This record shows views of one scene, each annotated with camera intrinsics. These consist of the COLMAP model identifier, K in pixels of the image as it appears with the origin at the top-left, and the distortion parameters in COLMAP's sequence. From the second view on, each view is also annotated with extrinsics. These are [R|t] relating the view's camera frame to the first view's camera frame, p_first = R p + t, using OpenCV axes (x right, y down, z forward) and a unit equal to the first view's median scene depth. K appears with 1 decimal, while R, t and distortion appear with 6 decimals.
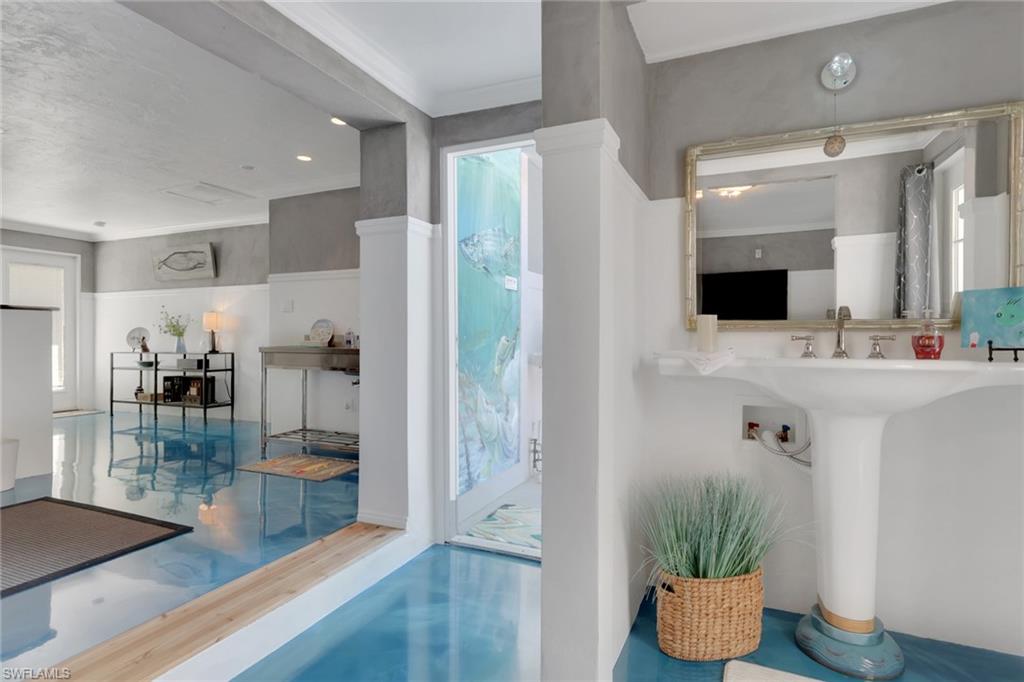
lens RADIAL K [[519.7, 0, 515.6], [0, 519.7, 338.1], [0, 0, 1]] dist [-0.000279, 0.000346]
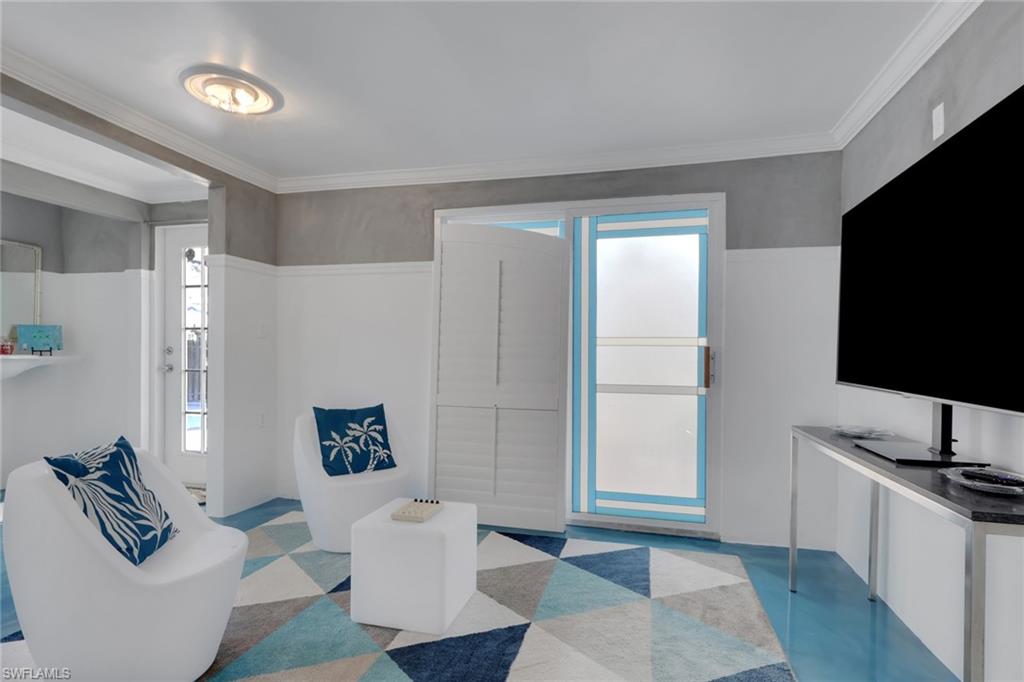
lens RADIAL K [[519.7, 0, 513.1], [0, 519.7, 359.8], [0, 0, 1]] dist [-0.000279, 0.000346]
pose [[-0.148905, -0.012534, 0.988772, -1.528899], [-0.006627, 0.999910, 0.011677, 0.017421], [-0.988829, -0.004814, -0.148975, -0.703699]]
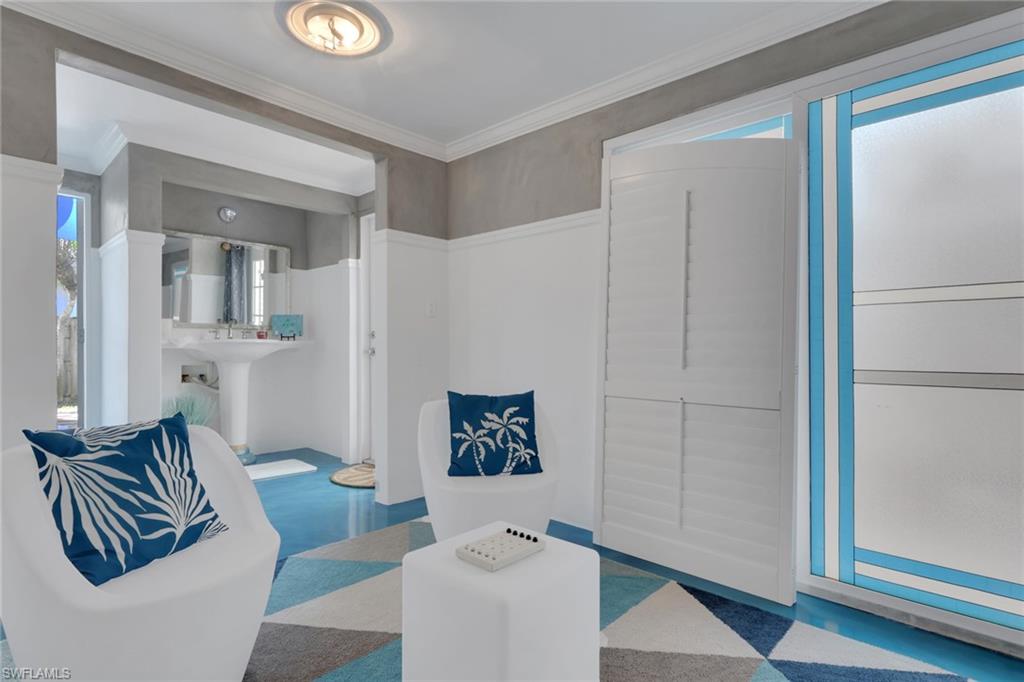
lens RADIAL K [[519.7, 0, 506.1], [0, 519.7, 347.7], [0, 0, 1]] dist [-0.000279, 0.000346]
pose [[0.340596, -0.002048, 0.940207, -1.107704], [0.001064, 0.999998, 0.001792, 0.066220], [-0.940209, 0.000390, 0.340598, -0.920682]]
